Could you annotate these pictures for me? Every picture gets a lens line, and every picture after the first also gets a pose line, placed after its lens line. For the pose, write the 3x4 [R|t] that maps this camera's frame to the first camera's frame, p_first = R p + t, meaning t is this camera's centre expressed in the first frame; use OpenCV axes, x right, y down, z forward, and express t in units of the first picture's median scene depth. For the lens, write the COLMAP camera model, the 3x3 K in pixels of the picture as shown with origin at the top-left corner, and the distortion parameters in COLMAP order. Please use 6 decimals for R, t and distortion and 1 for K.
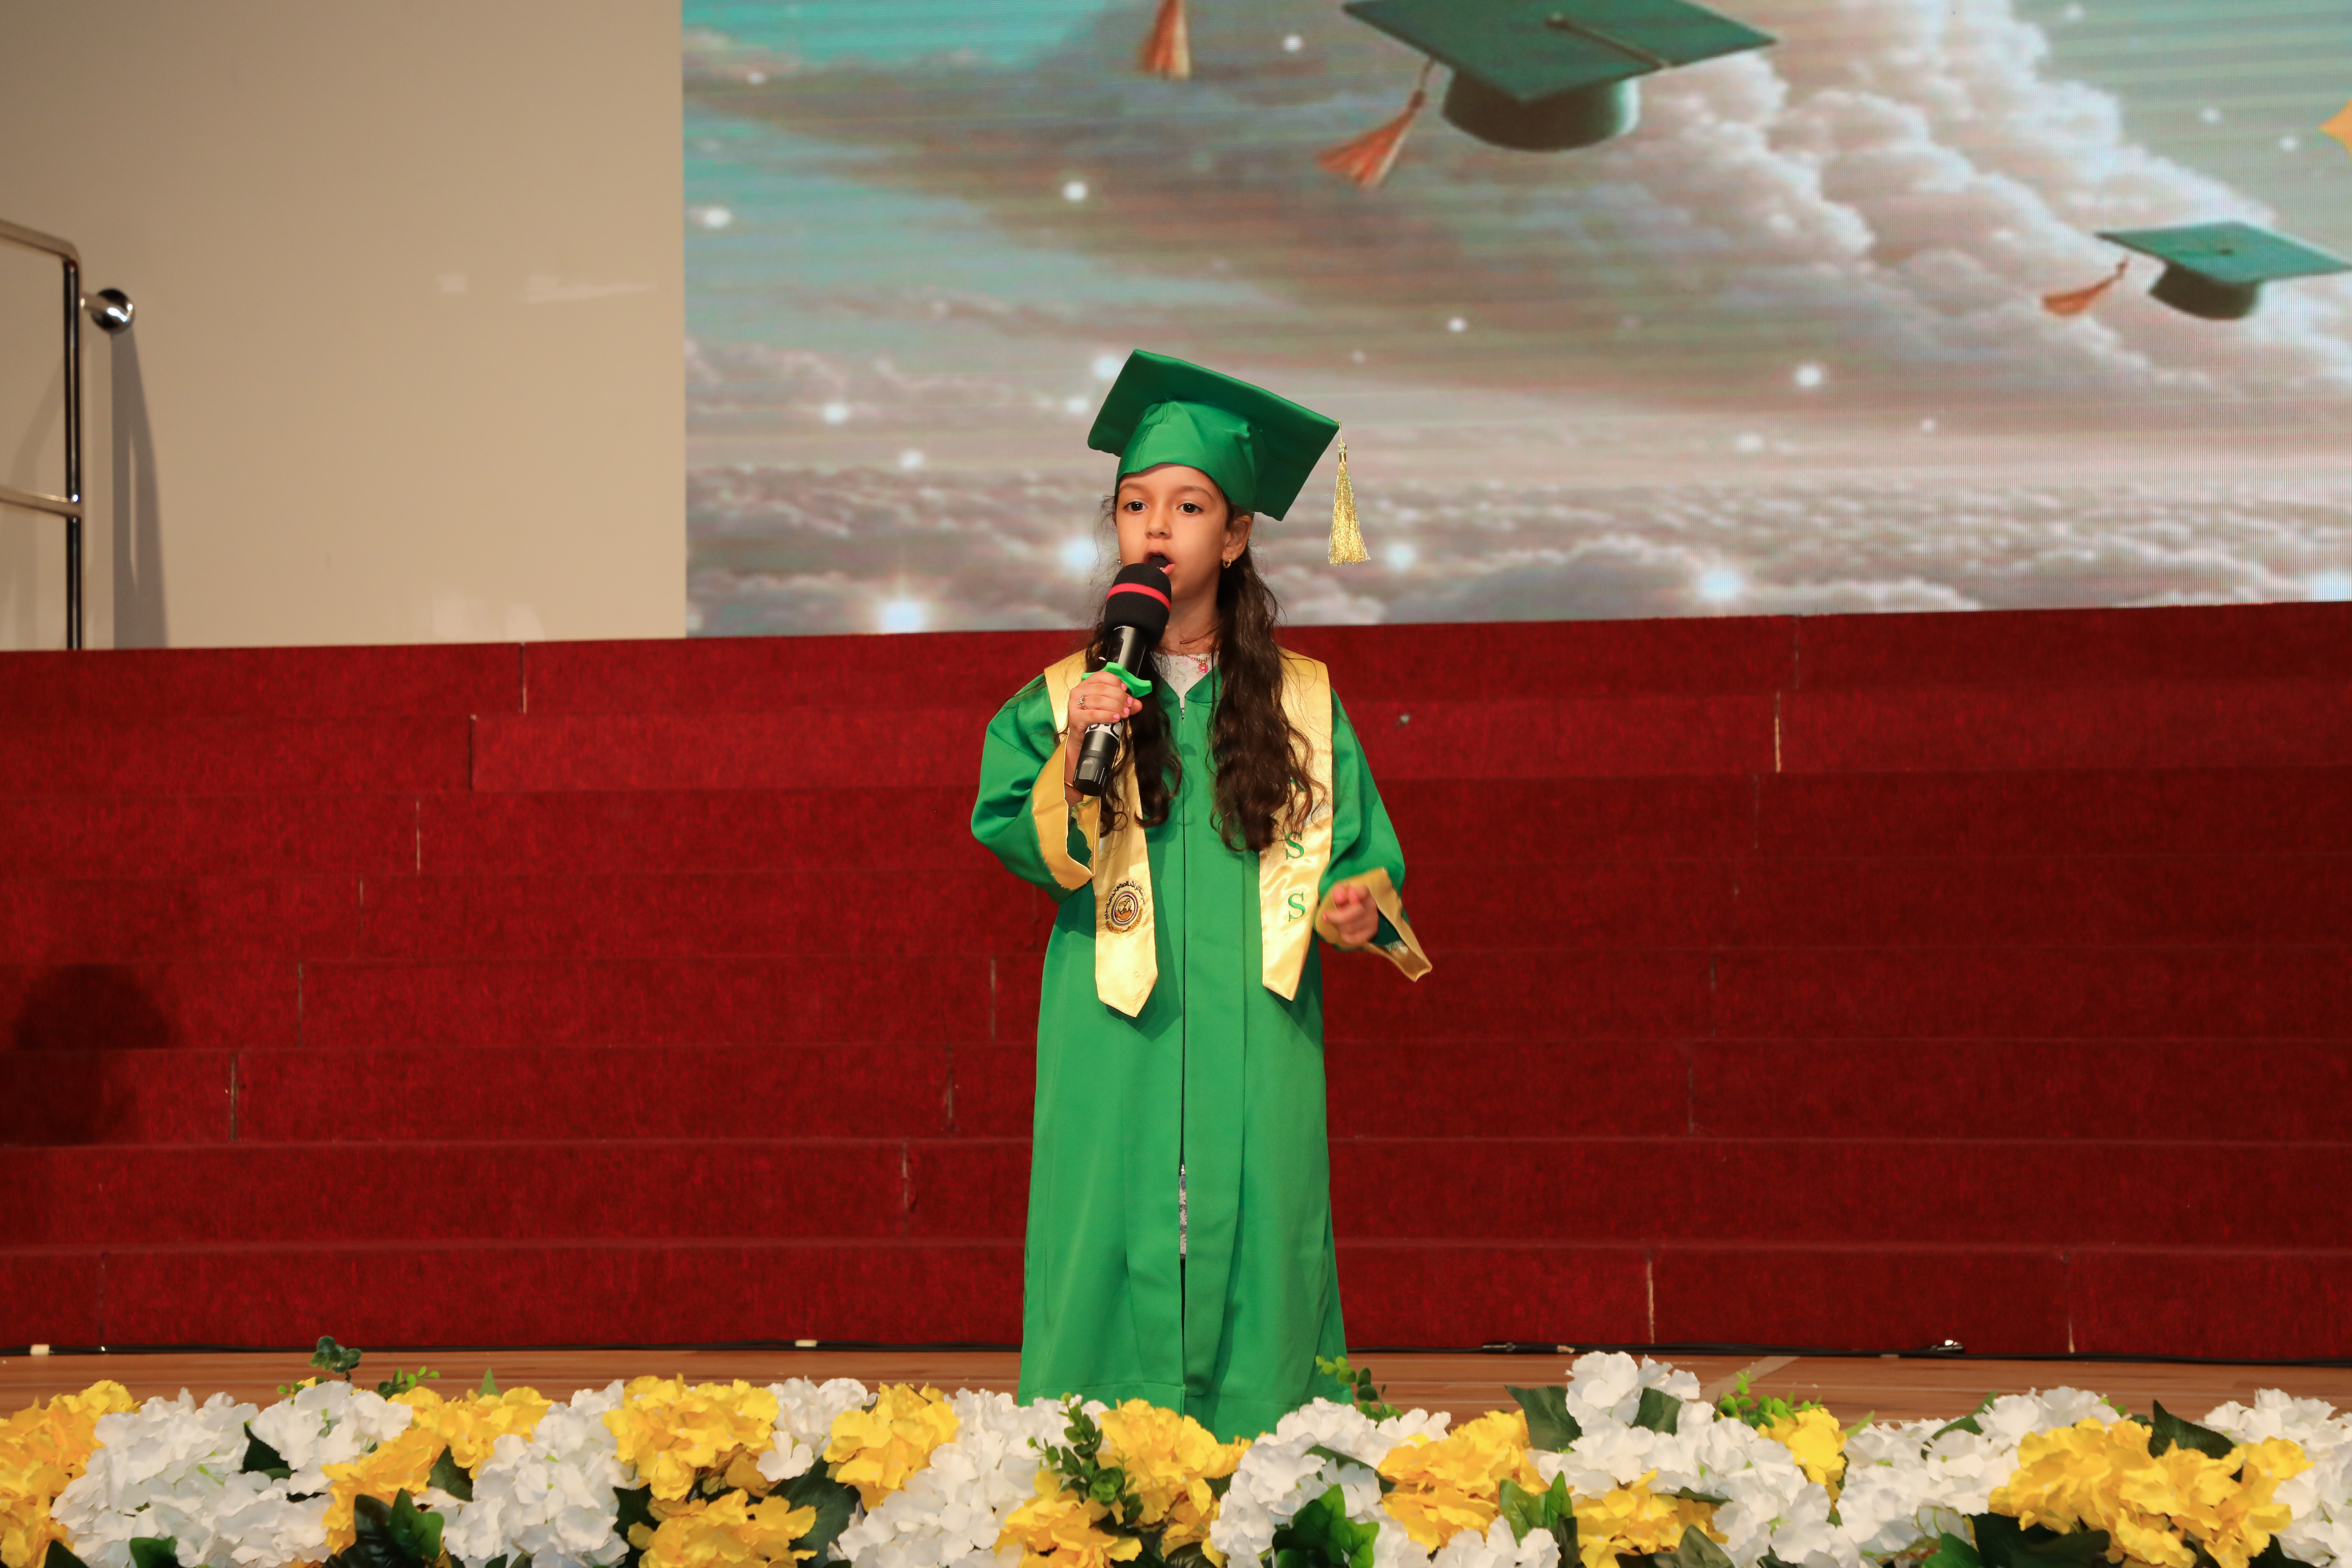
lens RADIAL K [[6585.4, 0, 1176.0], [0, 6585.4, 784.0], [0, 0, 1]] dist [0.763303, -0.245366]
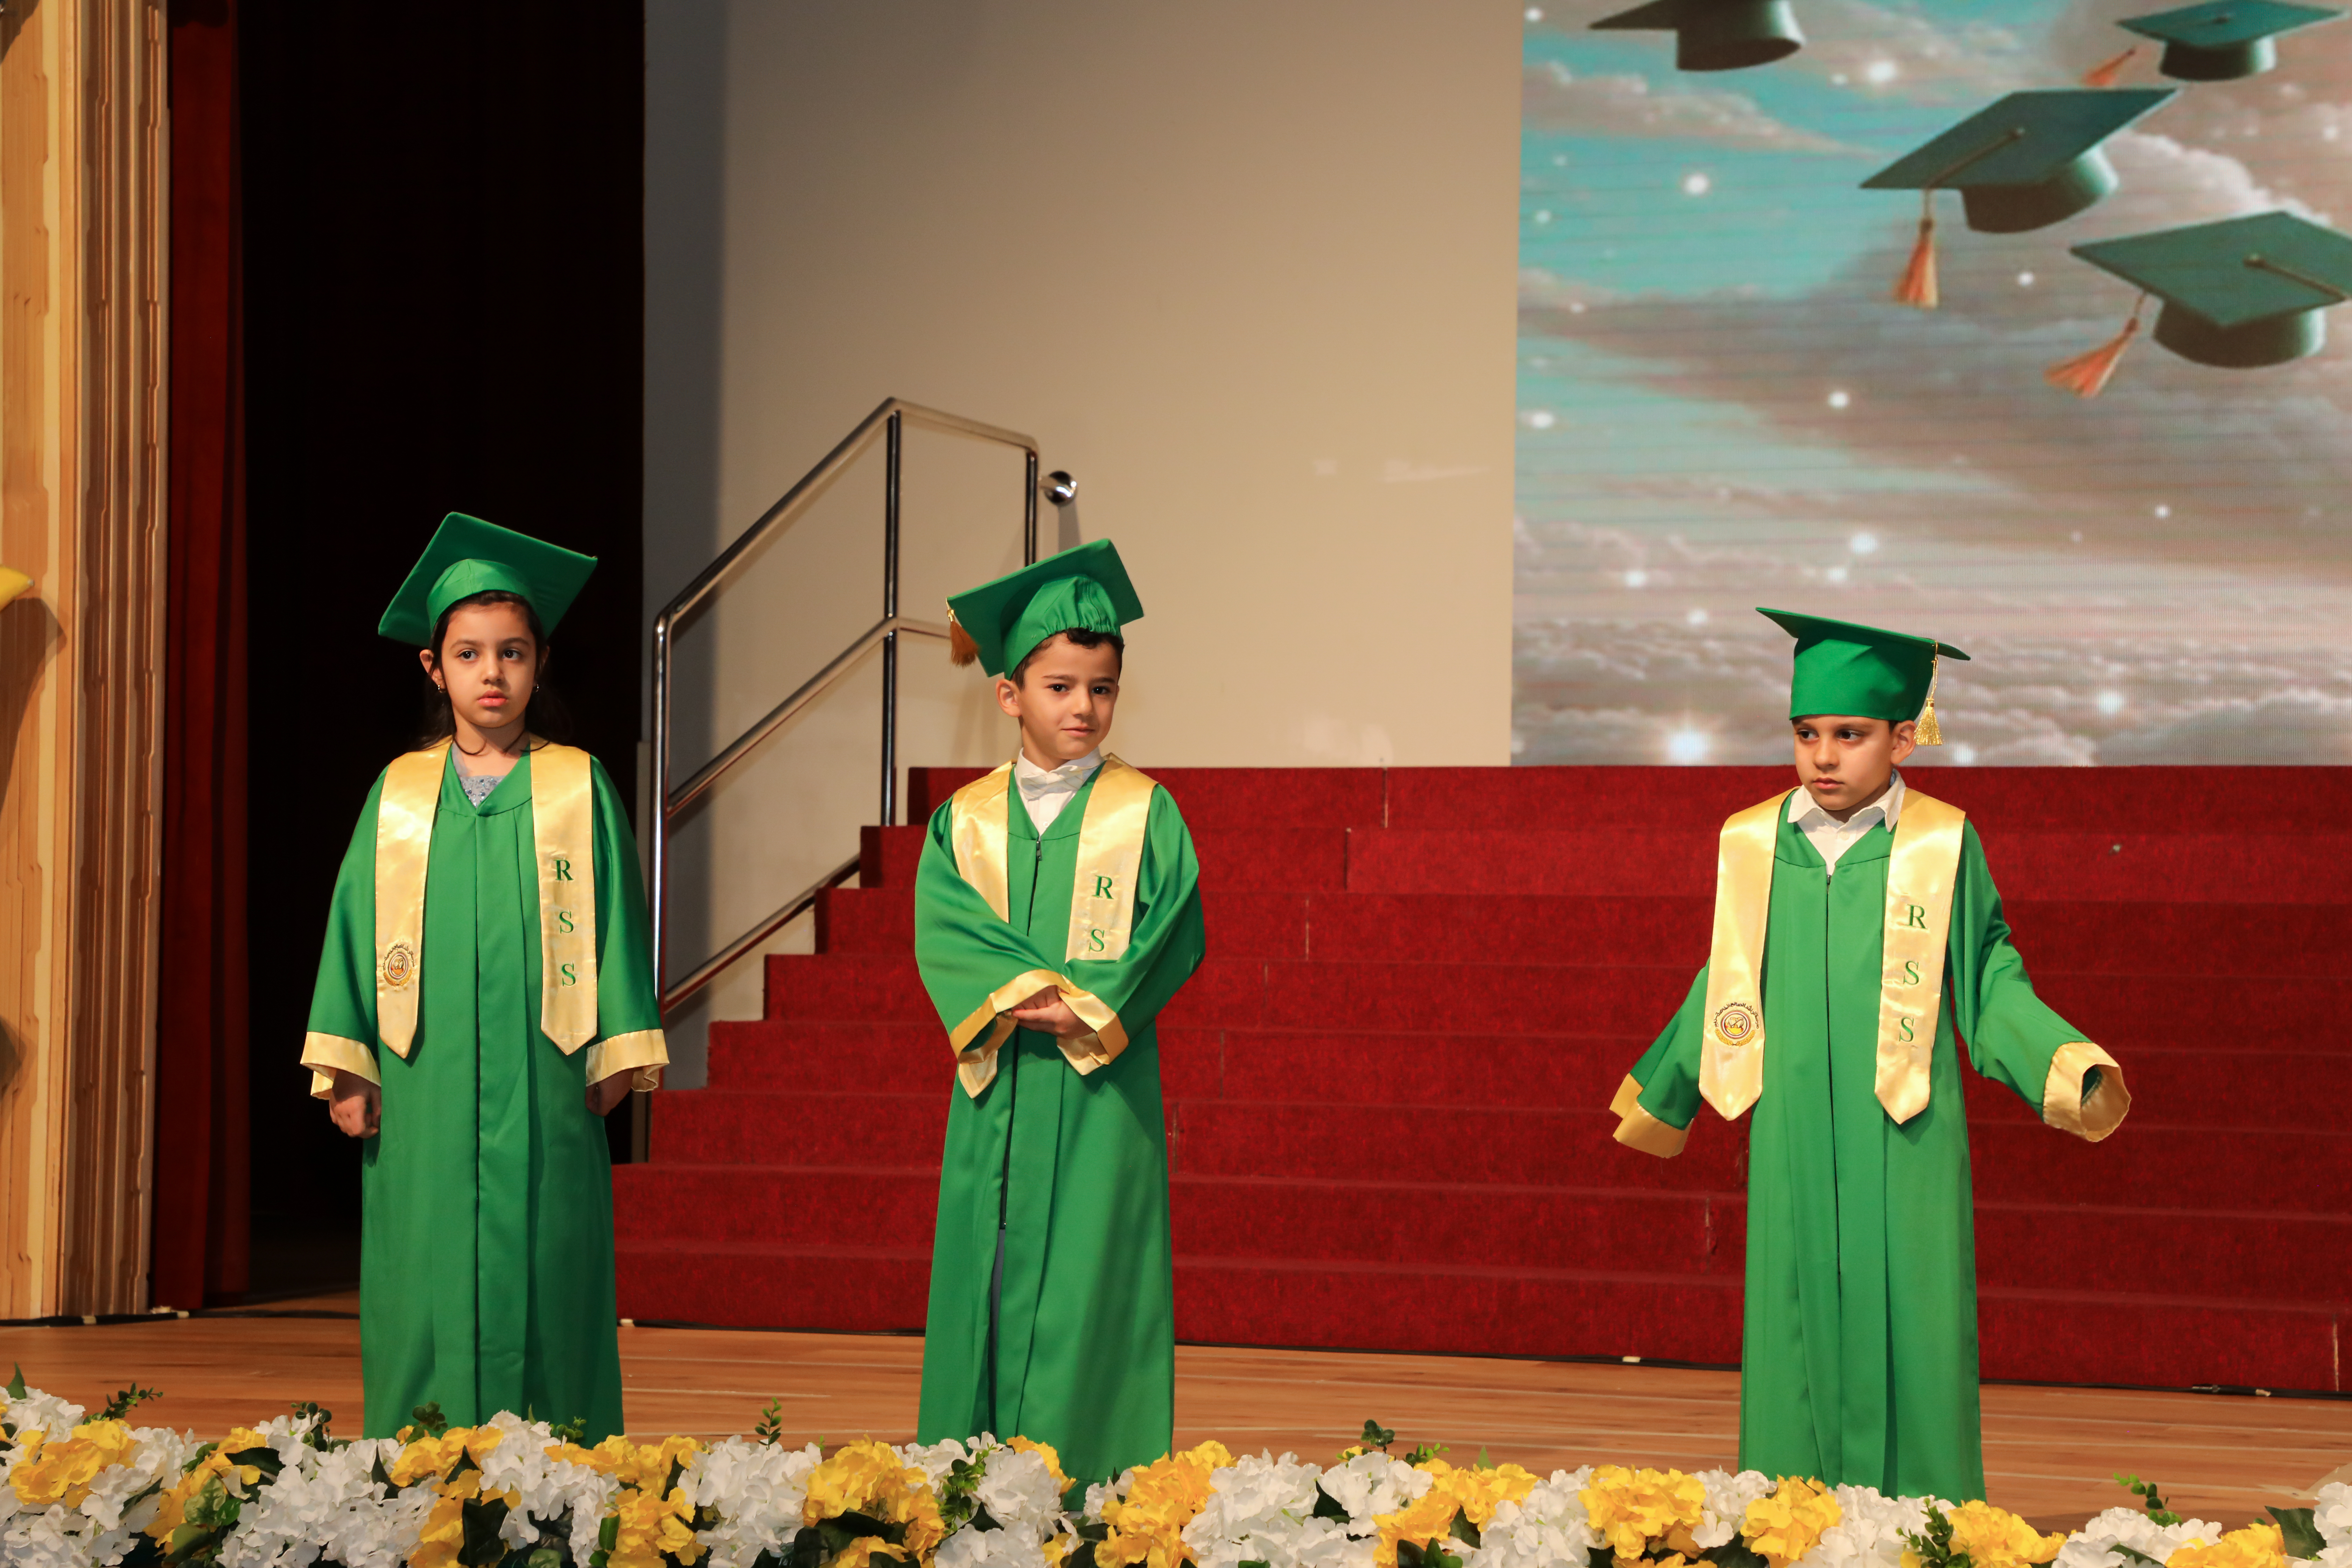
lens RADIAL K [[5874.3, 0, 1176.0], [0, 5874.3, 784.0], [0, 0, 1]] dist [0.658840, -0.393043]
pose [[0.994021, 0.013886, -0.108302, -0.018582], [-0.012788, 0.999860, 0.010824, -0.031401], [0.108437, -0.009374, 0.994059, -0.111202]]
